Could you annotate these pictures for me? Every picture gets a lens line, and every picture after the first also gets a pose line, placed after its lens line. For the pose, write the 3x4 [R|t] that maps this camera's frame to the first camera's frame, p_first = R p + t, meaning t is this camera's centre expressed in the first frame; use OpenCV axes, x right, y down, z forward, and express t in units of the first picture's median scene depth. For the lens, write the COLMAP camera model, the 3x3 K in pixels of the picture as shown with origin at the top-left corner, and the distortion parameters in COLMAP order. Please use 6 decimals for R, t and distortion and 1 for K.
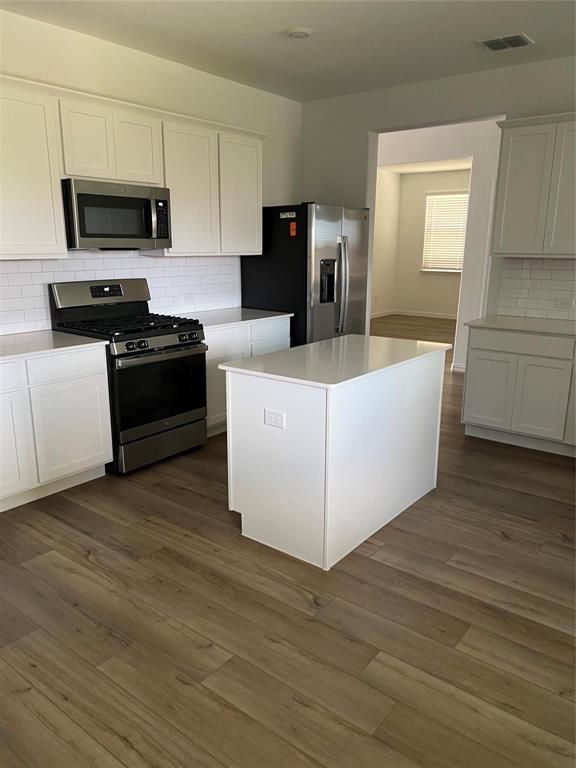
lens RADIAL K [[578.0, 0, 289.2], [0, 578.0, 383.4], [0, 0, 1]] dist [0.012836, -0.001599]
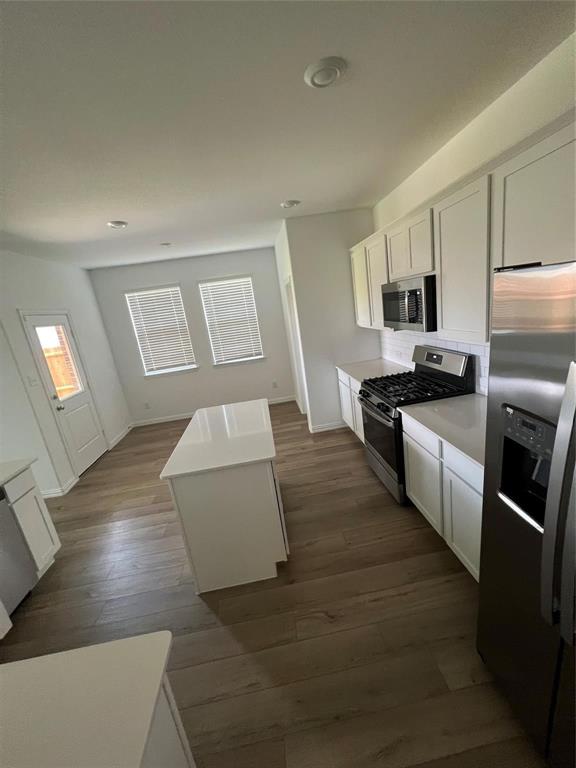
lens RADIAL K [[305.3, 0, 294.5], [0, 305.3, 385.6], [0, 0, 1]] dist [0.002714, 0.000402]
pose [[-0.703824, 0.273623, -0.655562, 0.361722], [-0.028309, 0.911304, 0.410760, -0.380434], [0.709810, 0.307661, -0.633652, 1.259139]]
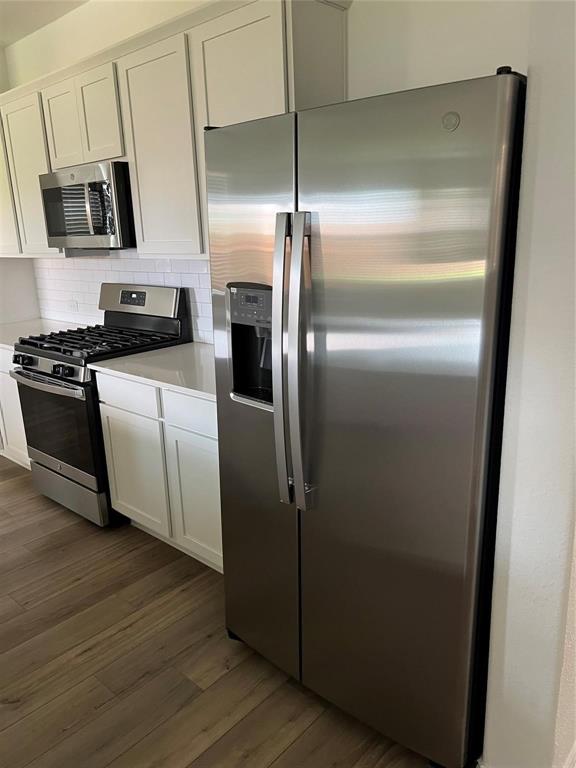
lens RADIAL K [[578.0, 0, 286.3], [0, 578.0, 385.5], [0, 0, 1]] dist [0.012836, -0.001599]
pose [[-0.082399, 0.259695, -0.962169, 0.508269], [-0.200490, 0.941394, 0.271258, -0.318525], [0.976224, 0.215257, -0.025503, 1.296985]]
